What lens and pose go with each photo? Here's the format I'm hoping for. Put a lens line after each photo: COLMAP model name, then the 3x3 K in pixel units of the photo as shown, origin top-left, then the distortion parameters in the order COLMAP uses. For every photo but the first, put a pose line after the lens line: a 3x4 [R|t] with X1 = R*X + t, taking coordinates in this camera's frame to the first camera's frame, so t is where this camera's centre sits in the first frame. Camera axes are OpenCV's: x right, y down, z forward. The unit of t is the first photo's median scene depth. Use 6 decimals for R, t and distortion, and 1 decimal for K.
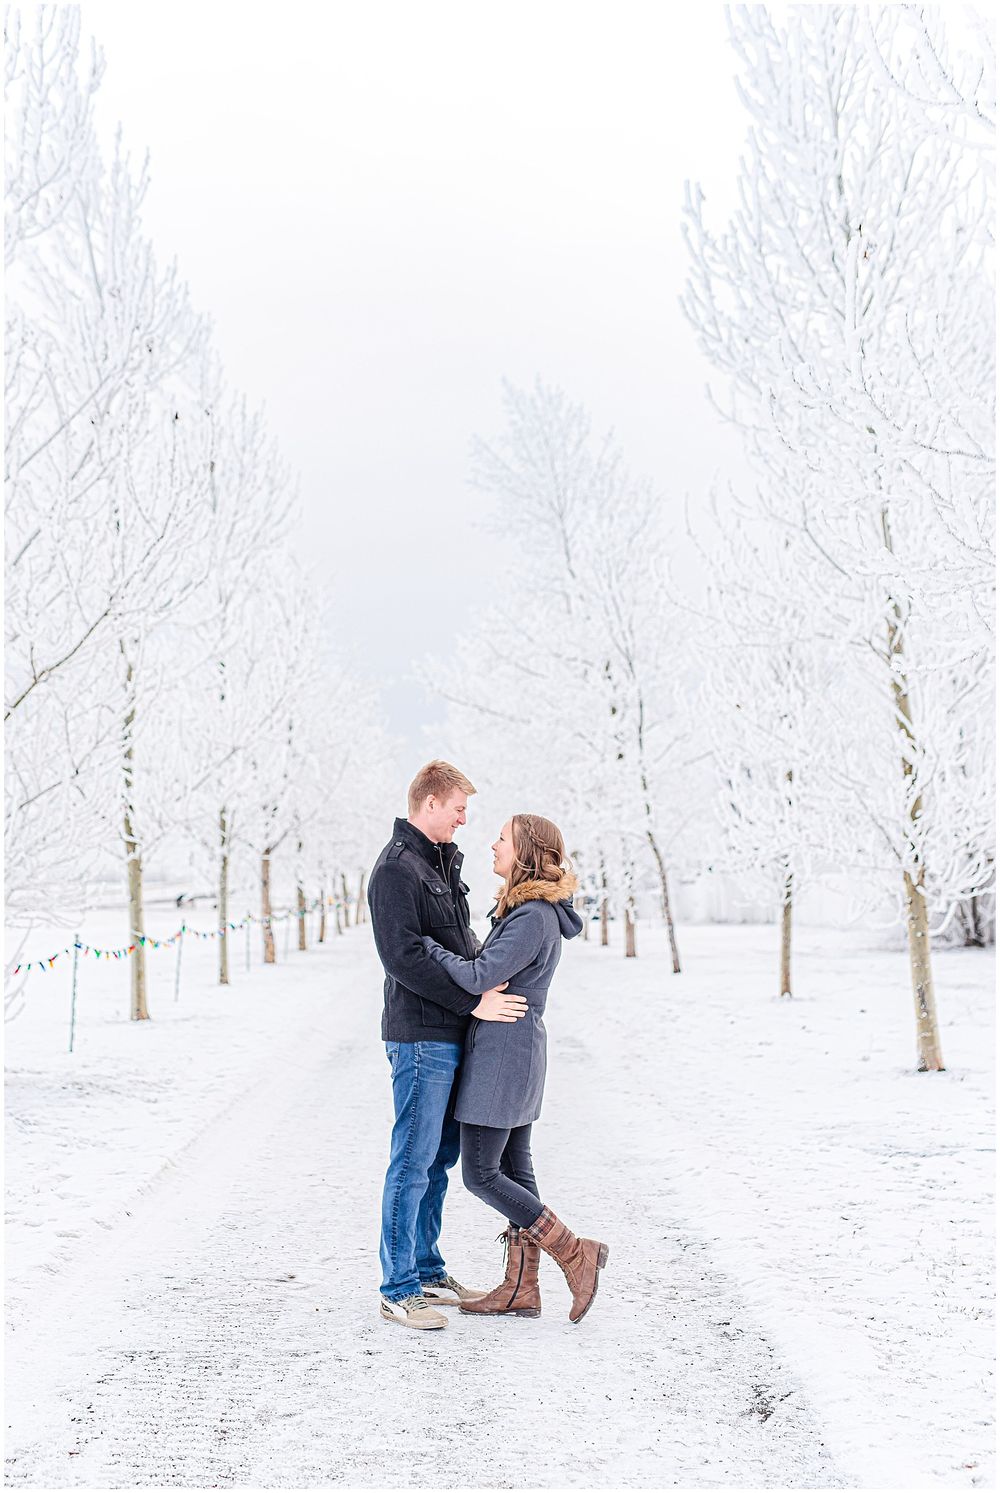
lens RADIAL K [[2064.9, 0, 506.2], [0, 2064.9, 782.6], [0, 0, 1]] dist [-0.006427, 0.007348]
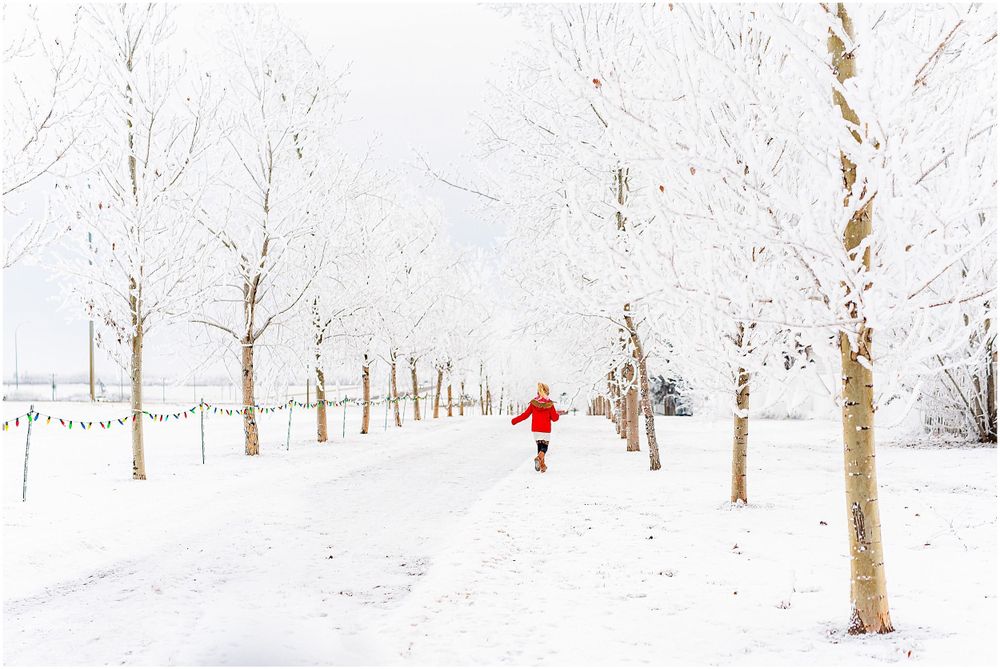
lens RADIAL K [[1652.7, 0, 500.6], [0, 1652.7, 539.2], [0, 0, 1]] dist [-0.012042, 0.095772]
pose [[0.997200, 0.011366, -0.073907, 0.068275], [-0.000851, 0.990042, 0.140769, 0.018732], [0.074771, -0.140312, 0.987280, 0.252864]]
